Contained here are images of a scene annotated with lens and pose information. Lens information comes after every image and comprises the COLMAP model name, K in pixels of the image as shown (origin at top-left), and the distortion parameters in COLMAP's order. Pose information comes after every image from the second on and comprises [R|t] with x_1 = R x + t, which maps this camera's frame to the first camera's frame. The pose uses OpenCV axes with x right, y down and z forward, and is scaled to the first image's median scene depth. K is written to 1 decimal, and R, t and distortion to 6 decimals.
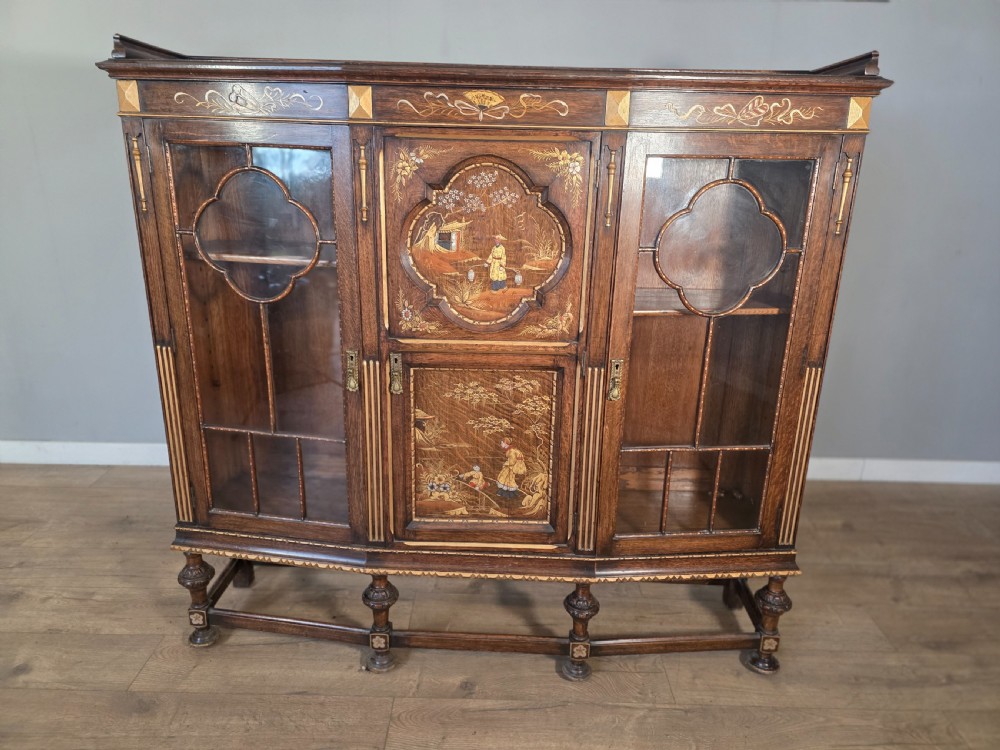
lens RADIAL K [[672.3, 0, 496.4], [0, 672.3, 371.3], [0, 0, 1]] dist [0.073345, -0.078646]
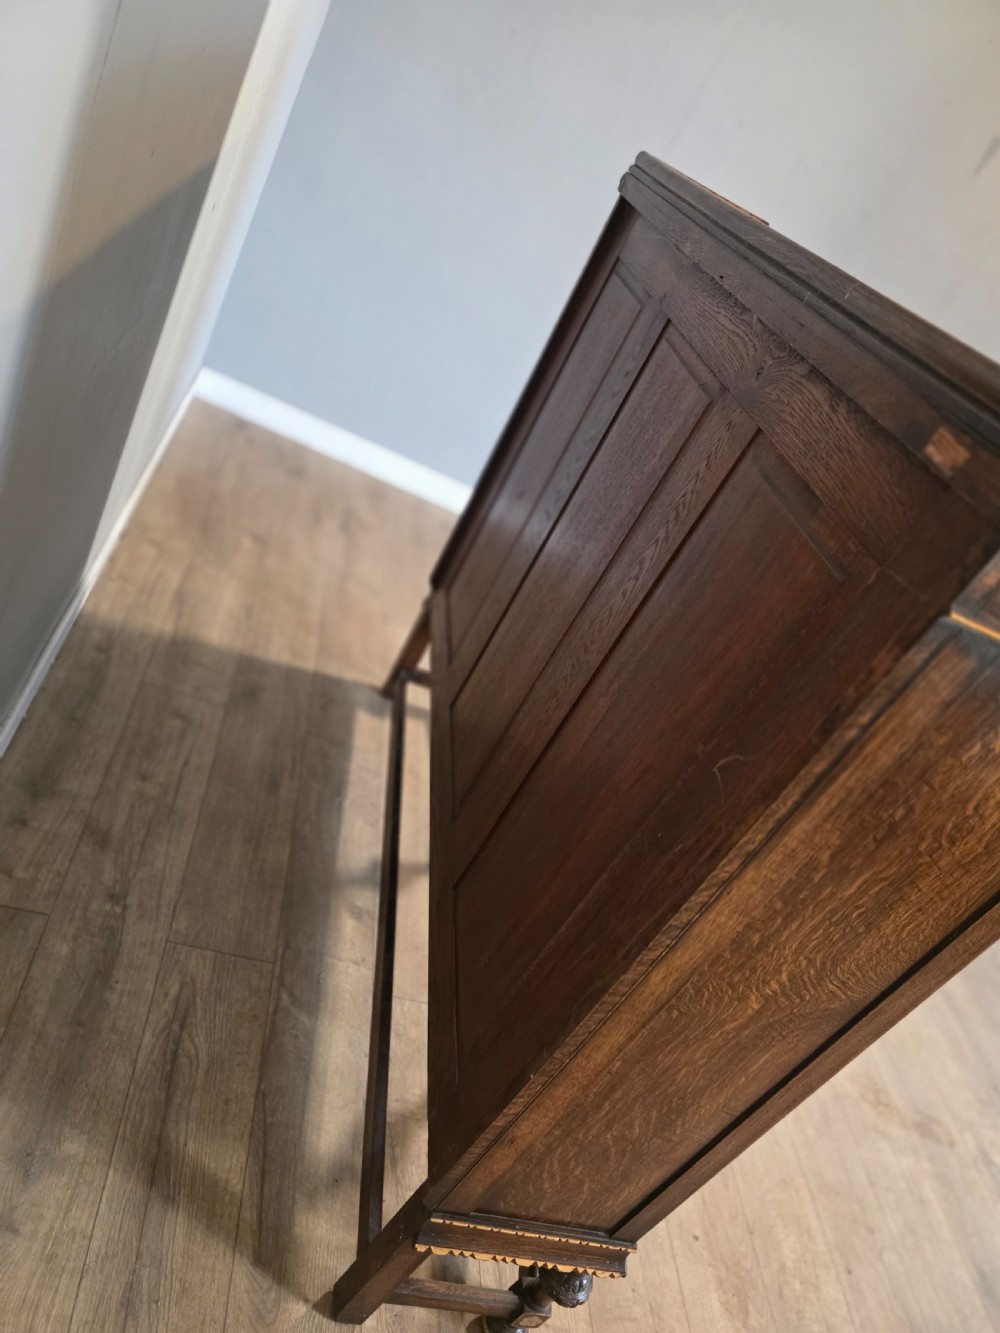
lens RADIAL K [[896.2, 0, 506.6], [0, 896.2, 649.9], [0, 0, 1]] dist [0.073345, -0.078646]
pose [[-0.091479, -0.600018, 0.794739, -0.801411], [-0.158977, 0.796649, 0.583161, -0.589422], [-0.983035, -0.072998, -0.168266, 1.341433]]
